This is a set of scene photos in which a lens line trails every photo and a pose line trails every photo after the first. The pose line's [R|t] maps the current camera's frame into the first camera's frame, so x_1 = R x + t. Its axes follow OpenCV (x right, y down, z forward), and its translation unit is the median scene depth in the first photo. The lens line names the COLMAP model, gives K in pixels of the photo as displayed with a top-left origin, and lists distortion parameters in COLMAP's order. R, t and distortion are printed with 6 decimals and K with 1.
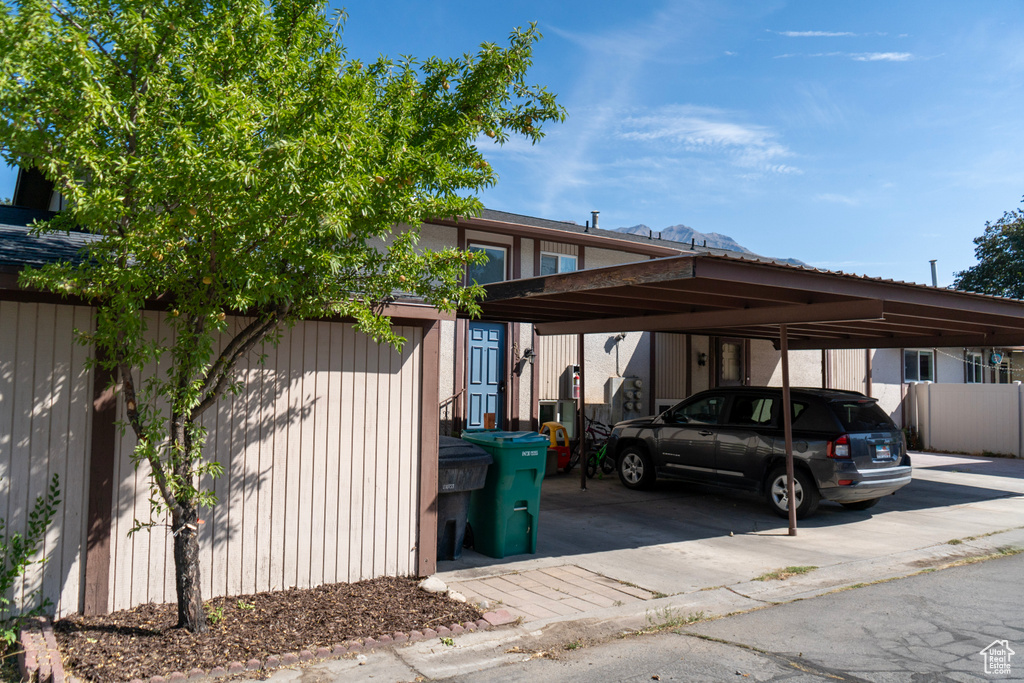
lens RADIAL K [[814.5, 0, 513.0], [0, 814.5, 340.0], [0, 0, 1]] dist [-0.003902, 0.003033]
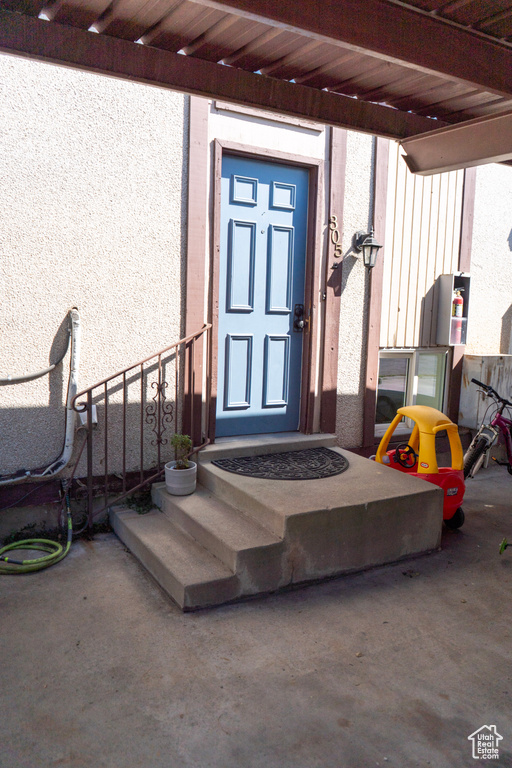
lens RADIAL K [[610.9, 0, 256.3], [0, 610.9, 383.9], [0, 0, 1]] dist [-0.003902, 0.003033]
pose [[0.998400, 0.019412, -0.053103, -0.018983], [-0.009846, 0.984559, 0.174774, 0.034788], [0.055676, -0.173972, 0.983175, 0.673482]]
